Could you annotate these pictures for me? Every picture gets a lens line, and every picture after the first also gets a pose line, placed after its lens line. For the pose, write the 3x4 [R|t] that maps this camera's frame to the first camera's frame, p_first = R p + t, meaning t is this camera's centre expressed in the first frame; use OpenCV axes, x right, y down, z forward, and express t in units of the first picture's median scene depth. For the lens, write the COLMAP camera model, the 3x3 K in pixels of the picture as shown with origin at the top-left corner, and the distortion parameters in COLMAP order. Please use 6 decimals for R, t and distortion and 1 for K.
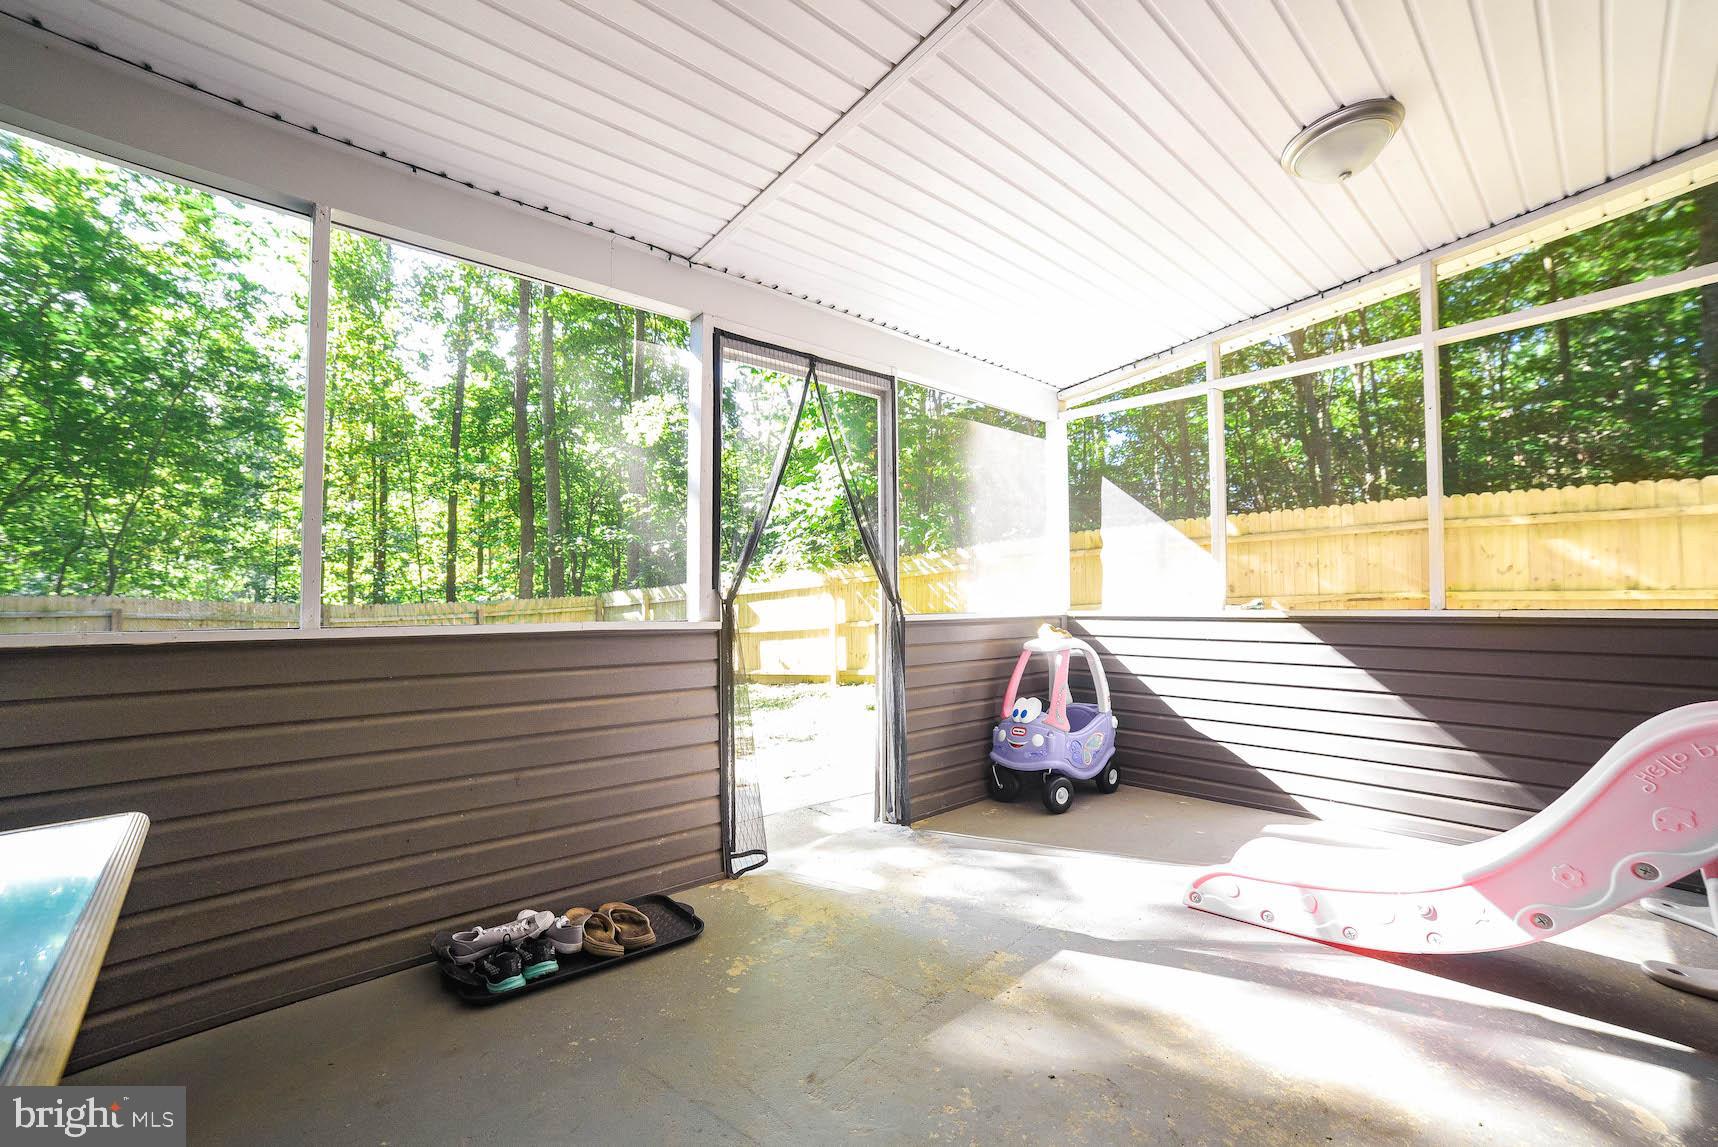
lens RADIAL K [[698.6, 0, 858.8], [0, 698.6, 584.1], [0, 0, 1]] dist [-0.098229, 0.036764]
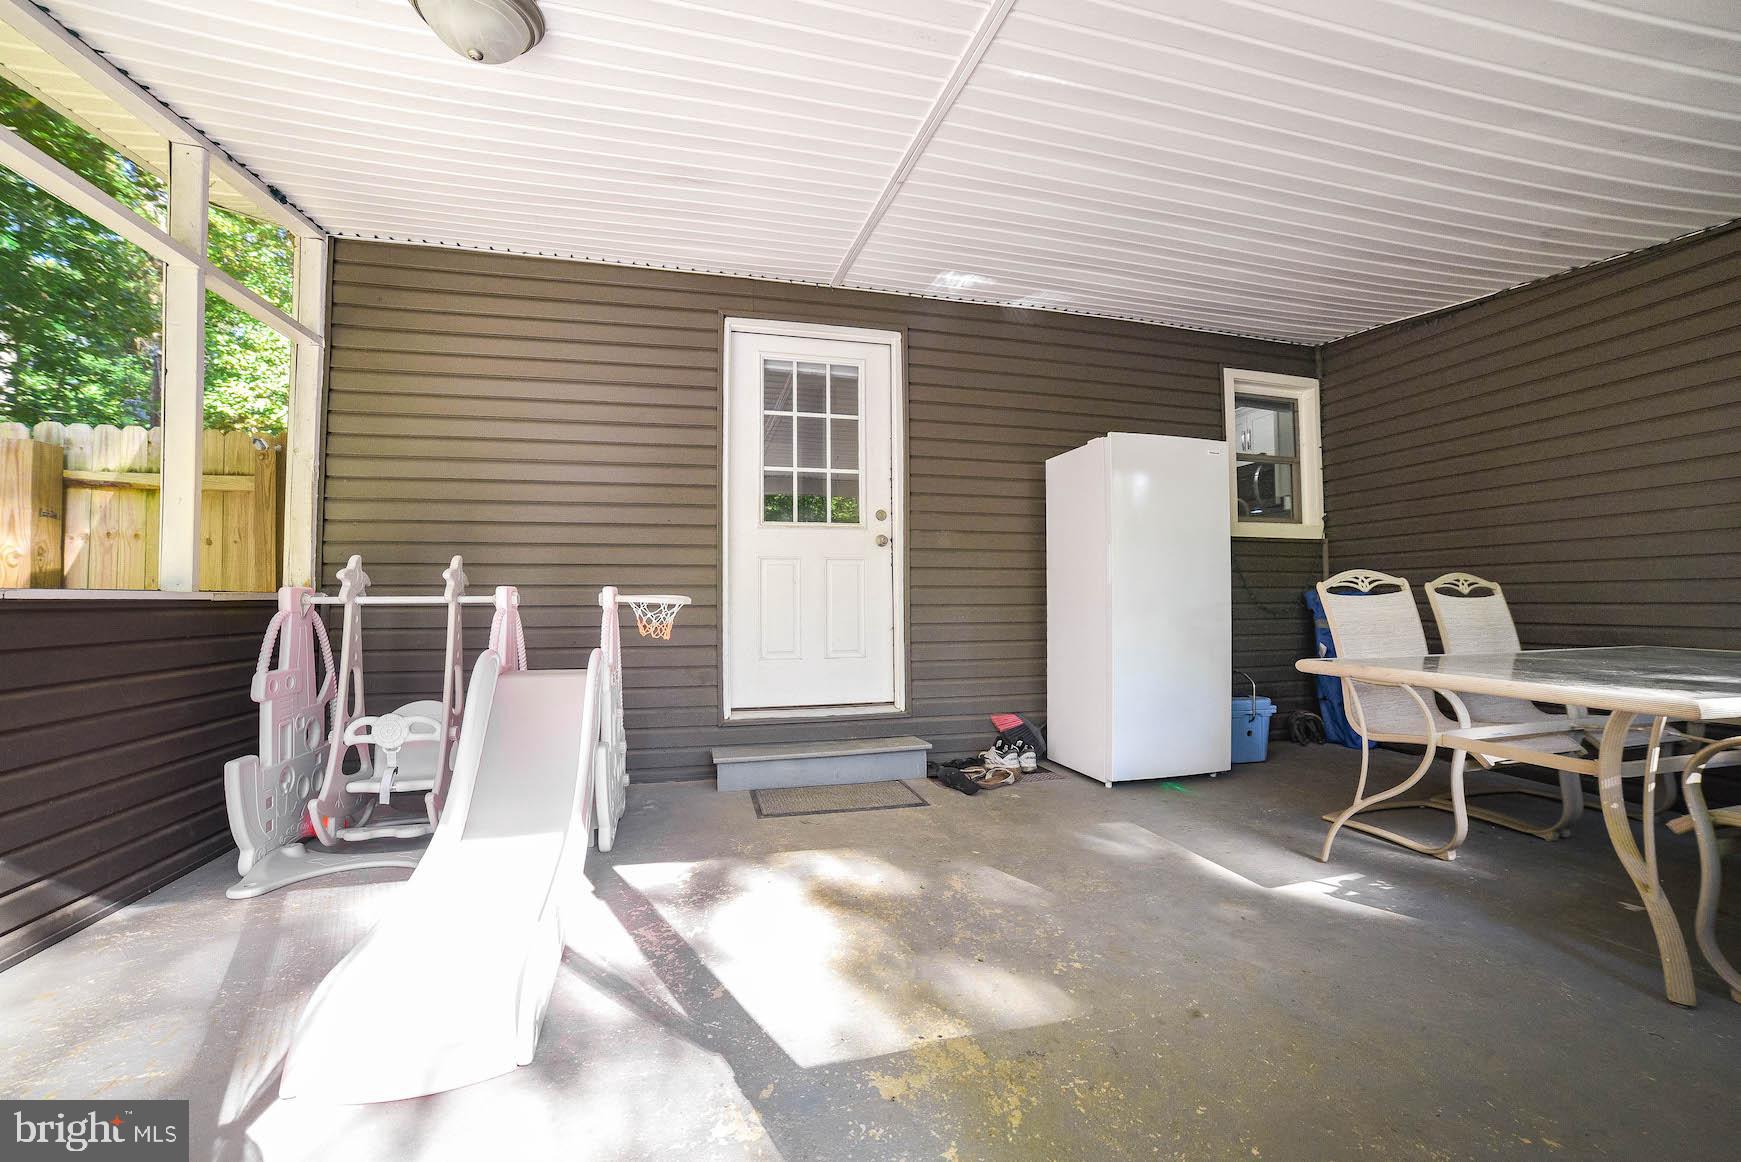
lens RADIAL K [[662.4, 0, 864.9], [0, 662.4, 587.1], [0, 0, 1]] dist [-0.088296, 0.028232]
pose [[-0.860779, 0.008661, 0.508906, -0.070945], [-0.010515, 0.999339, -0.034793, 0.058846], [-0.508871, -0.035301, -0.860119, 1.290311]]
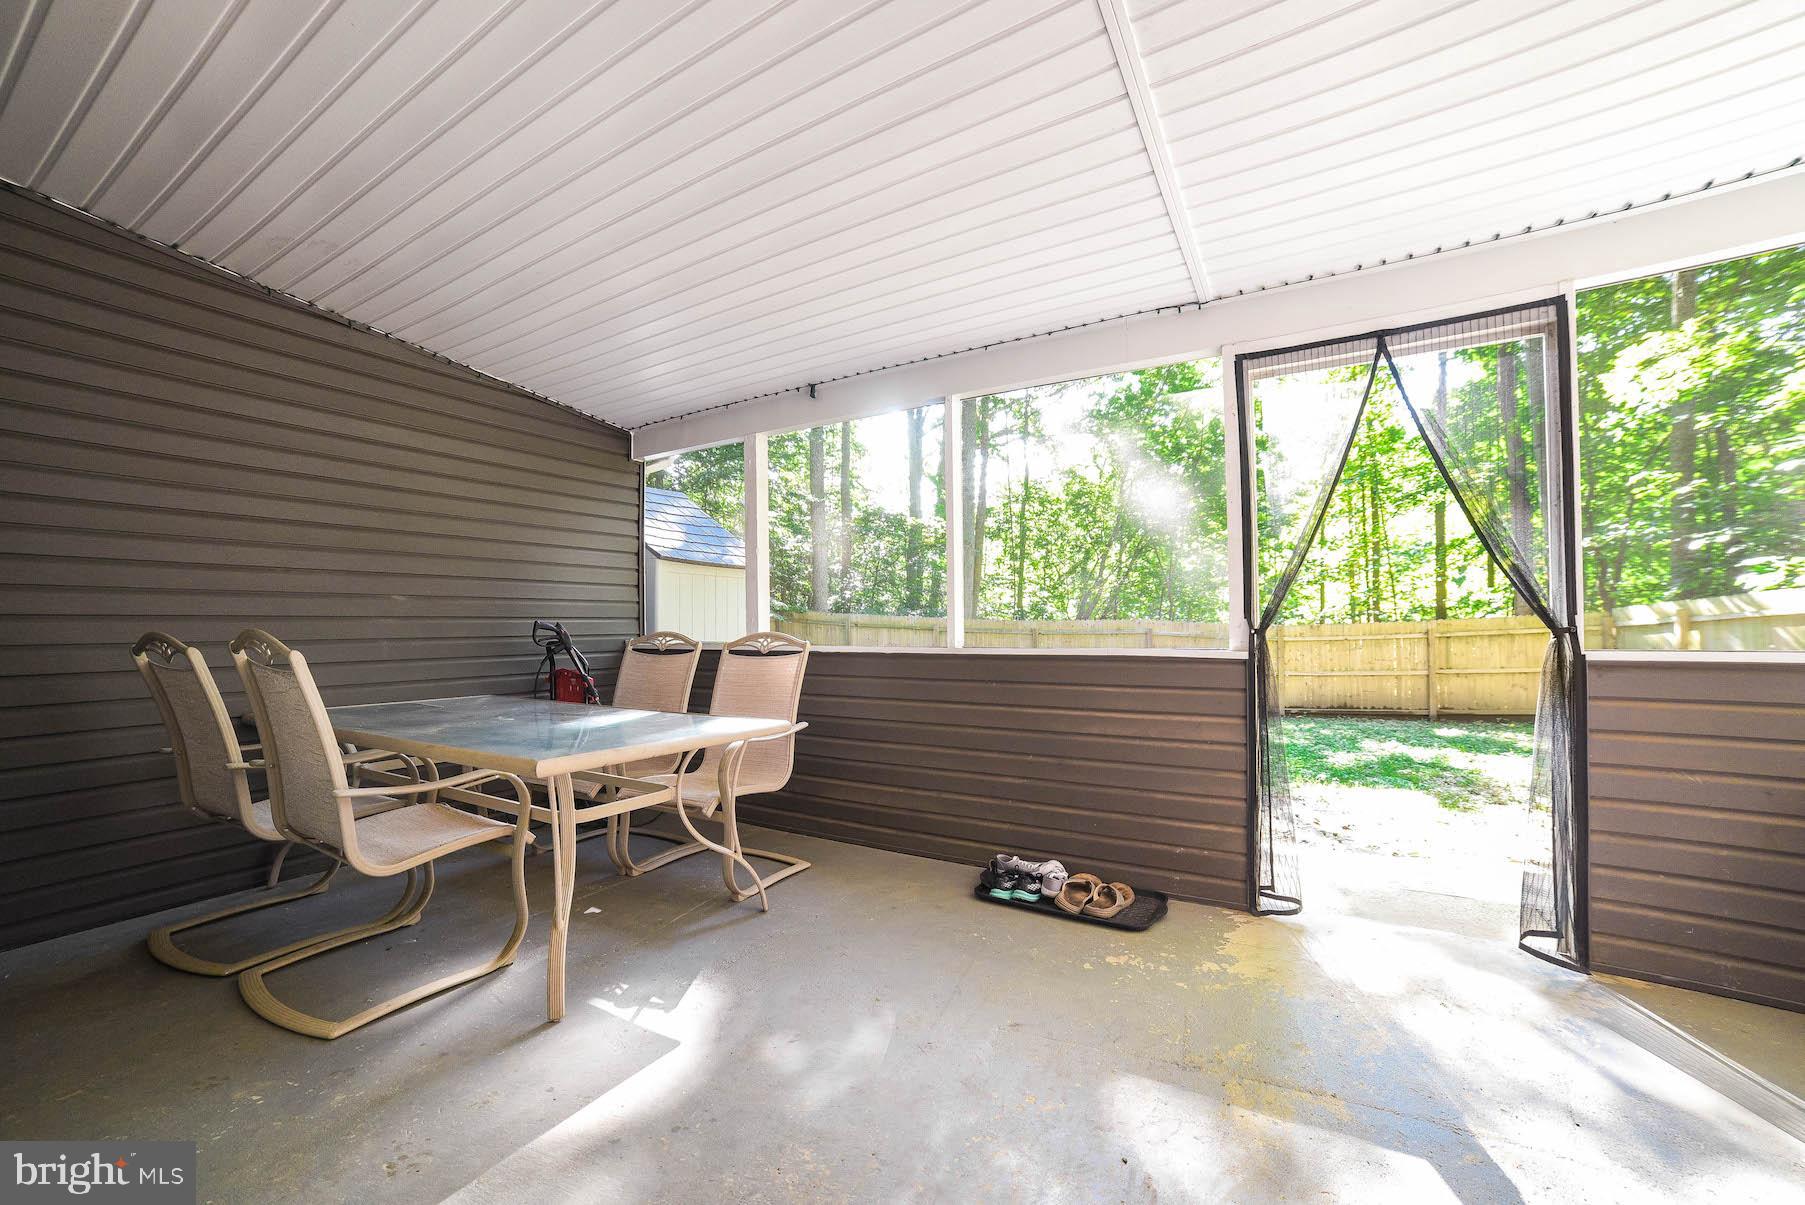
lens RADIAL K [[686.8, 0, 896.7], [0, 686.8, 608.8], [0, 0, 1]] dist [-0.088296, 0.028232]
pose [[0.297428, -0.021532, -0.954502, 0.637272], [0.030546, 0.999448, -0.013028, -0.010210], [0.954256, -0.025281, 0.297921, 0.271553]]
